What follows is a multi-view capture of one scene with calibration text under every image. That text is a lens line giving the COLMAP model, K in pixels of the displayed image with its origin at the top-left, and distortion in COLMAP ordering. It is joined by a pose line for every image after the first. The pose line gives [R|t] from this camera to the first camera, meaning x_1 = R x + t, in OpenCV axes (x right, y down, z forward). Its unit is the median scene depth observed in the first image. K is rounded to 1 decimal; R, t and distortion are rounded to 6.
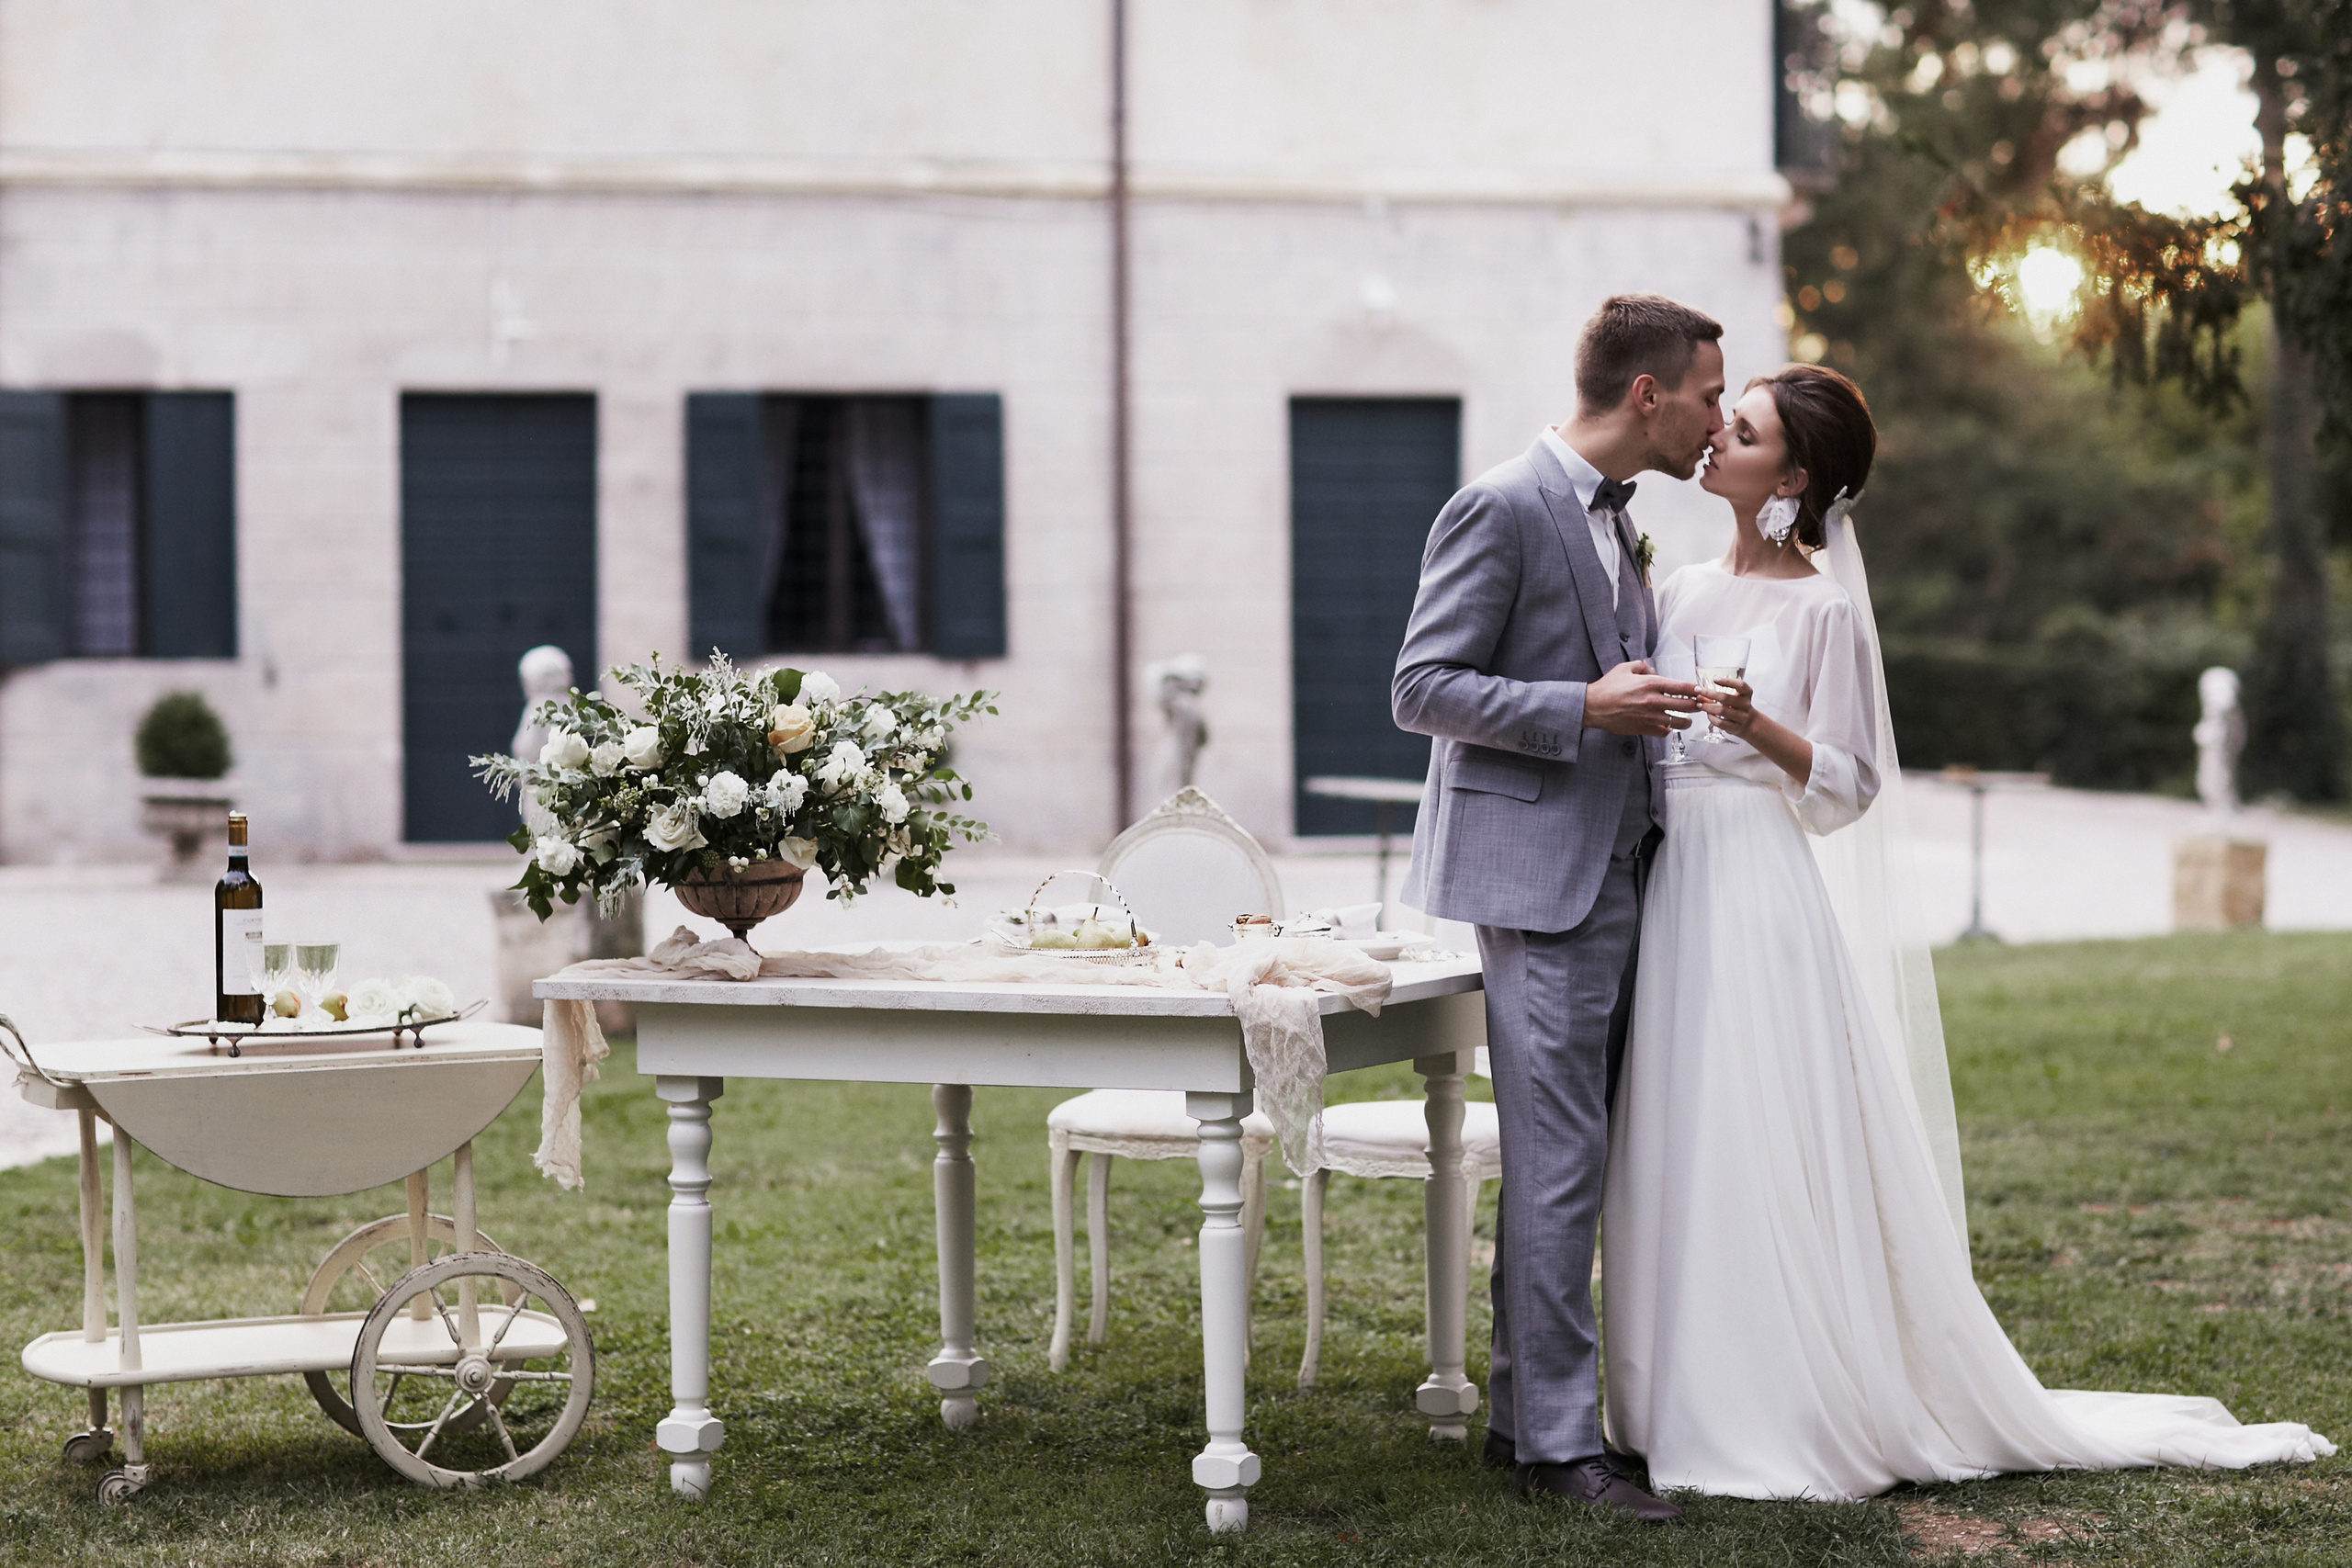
lens RADIAL K [[5759.5, 0, 1176.0], [0, 5759.5, 784.0], [0, 0, 1]] dist [-0.274359, -0.199295]
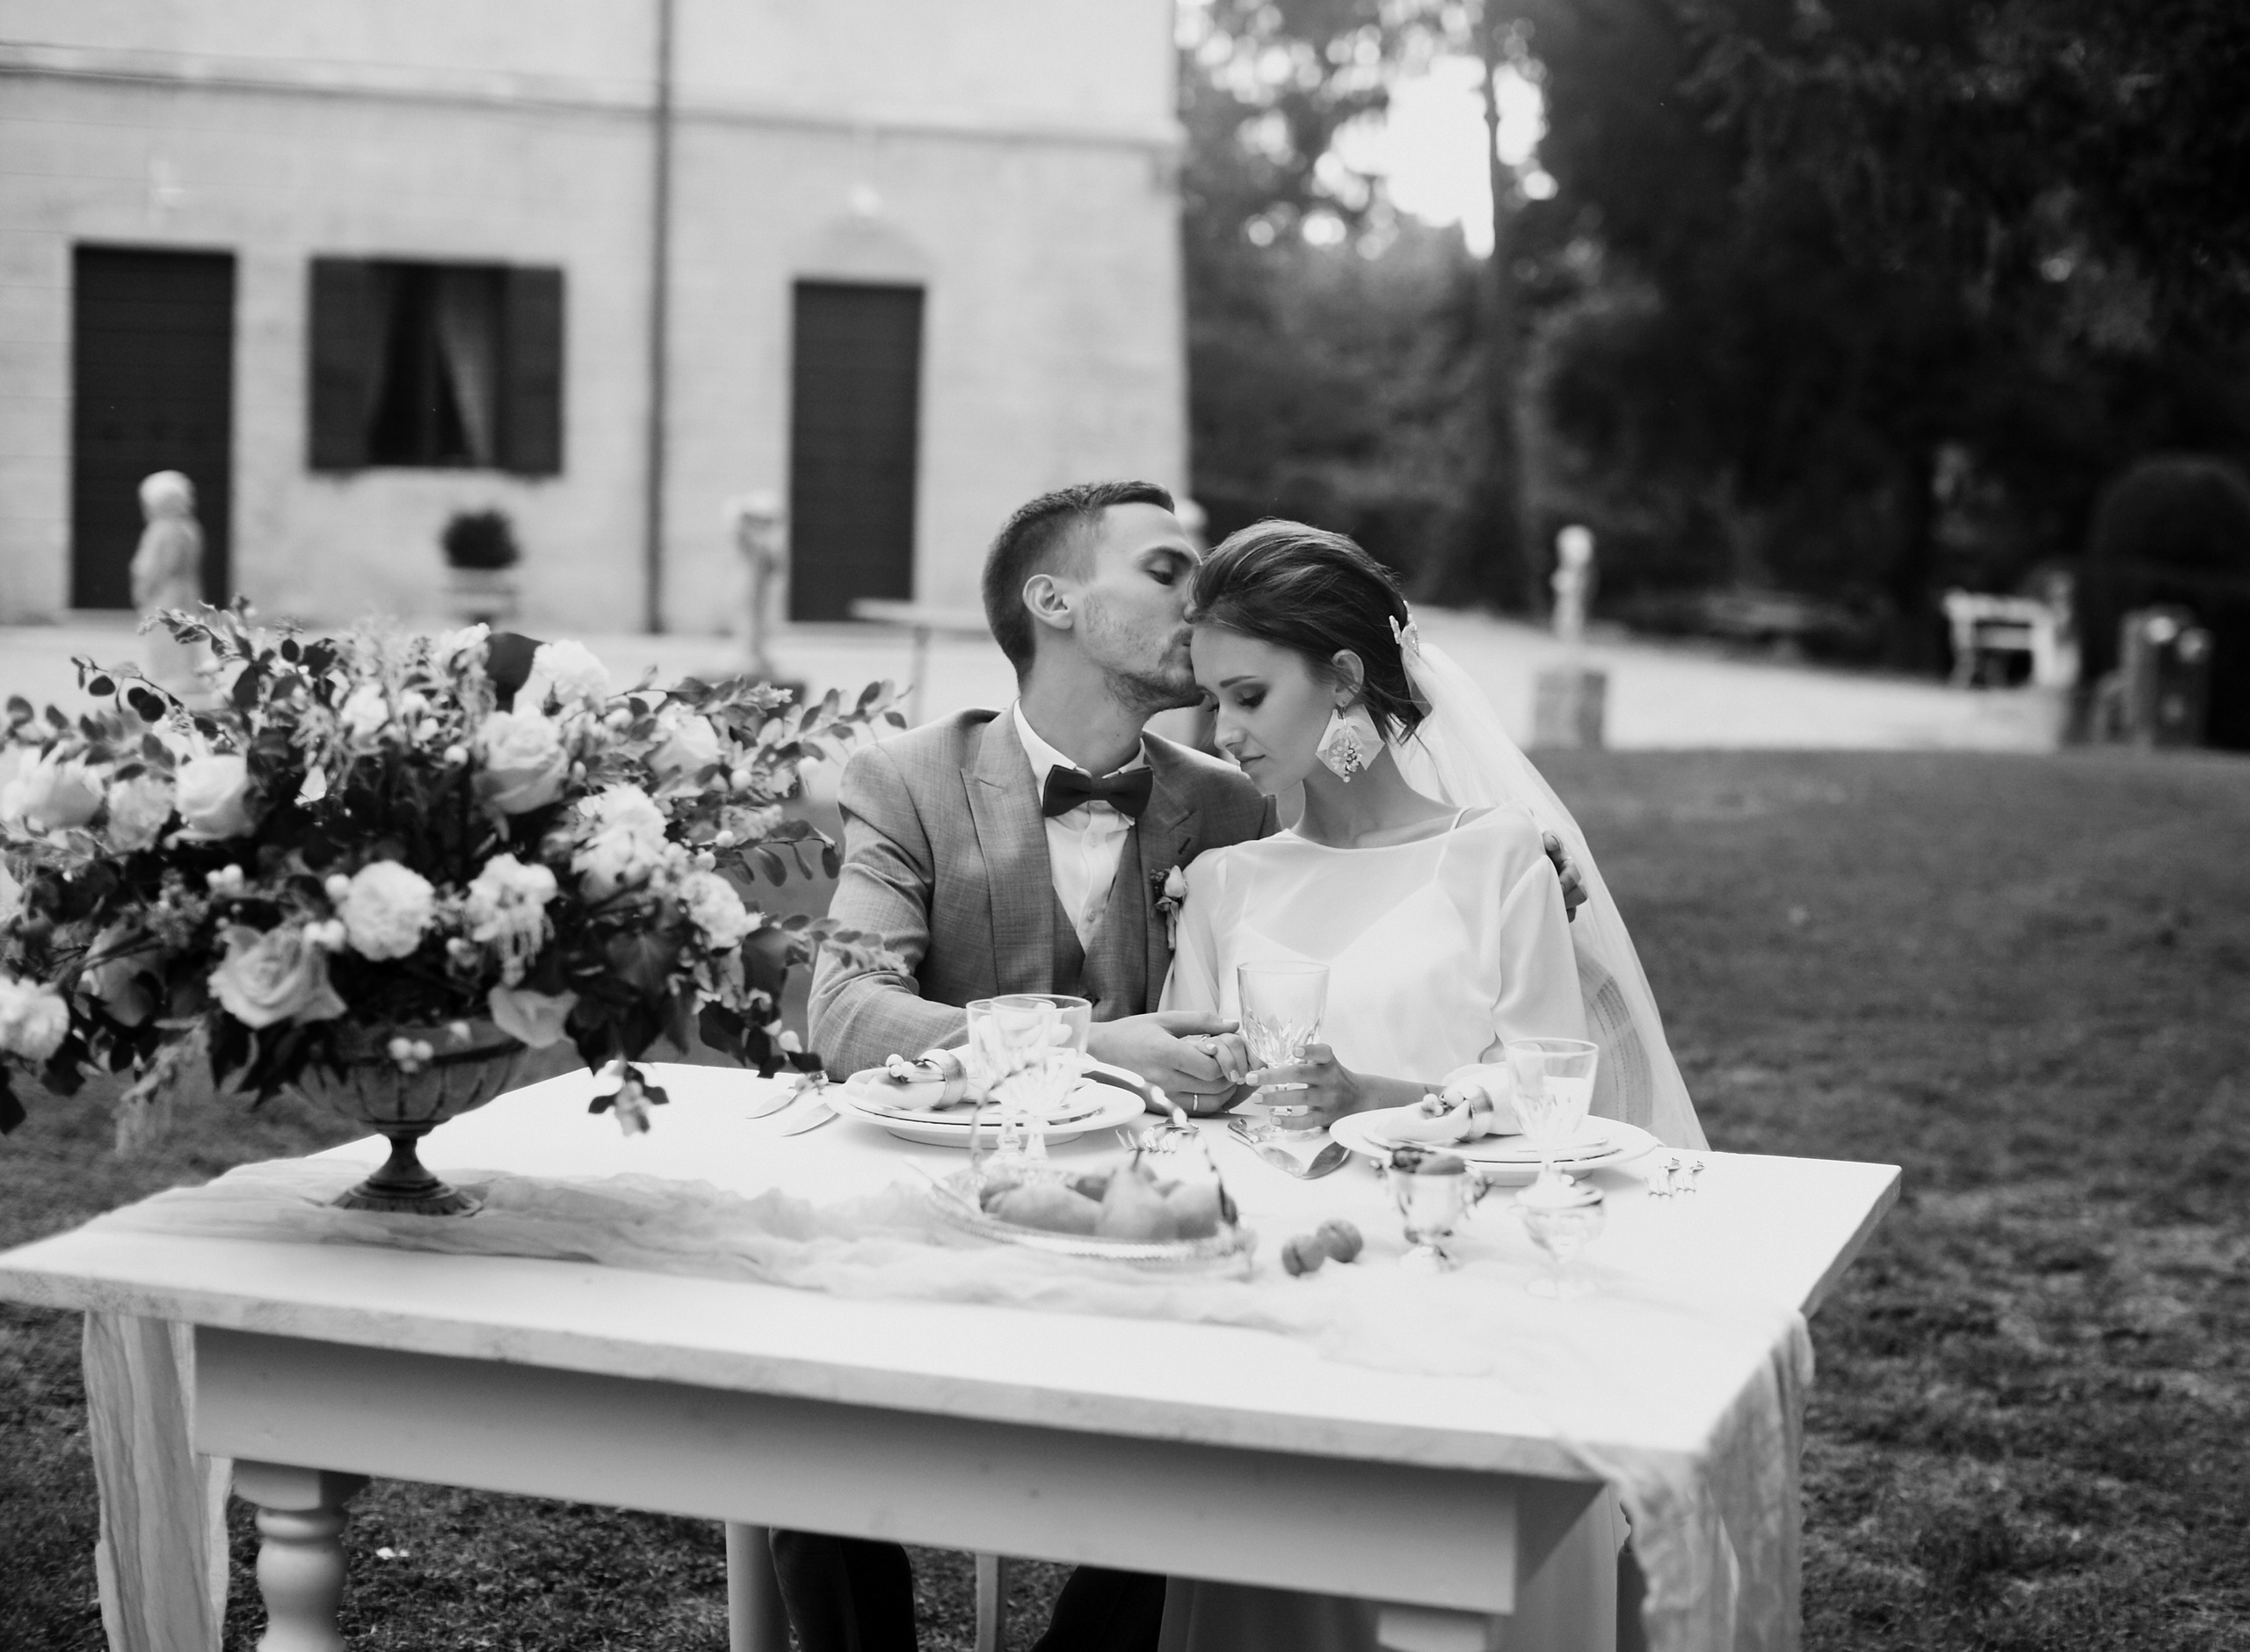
lens RADIAL K [[3447.5, 0, 1125.0], [0, 3447.5, 826.0], [0, 0, 1]] dist [-0.141629, 0.118789]
pose [[0.988096, 0.023600, 0.152015, -0.059626], [-0.035973, 0.996213, 0.079159, -0.029187], [-0.149571, -0.083685, 0.985203, 0.694573]]
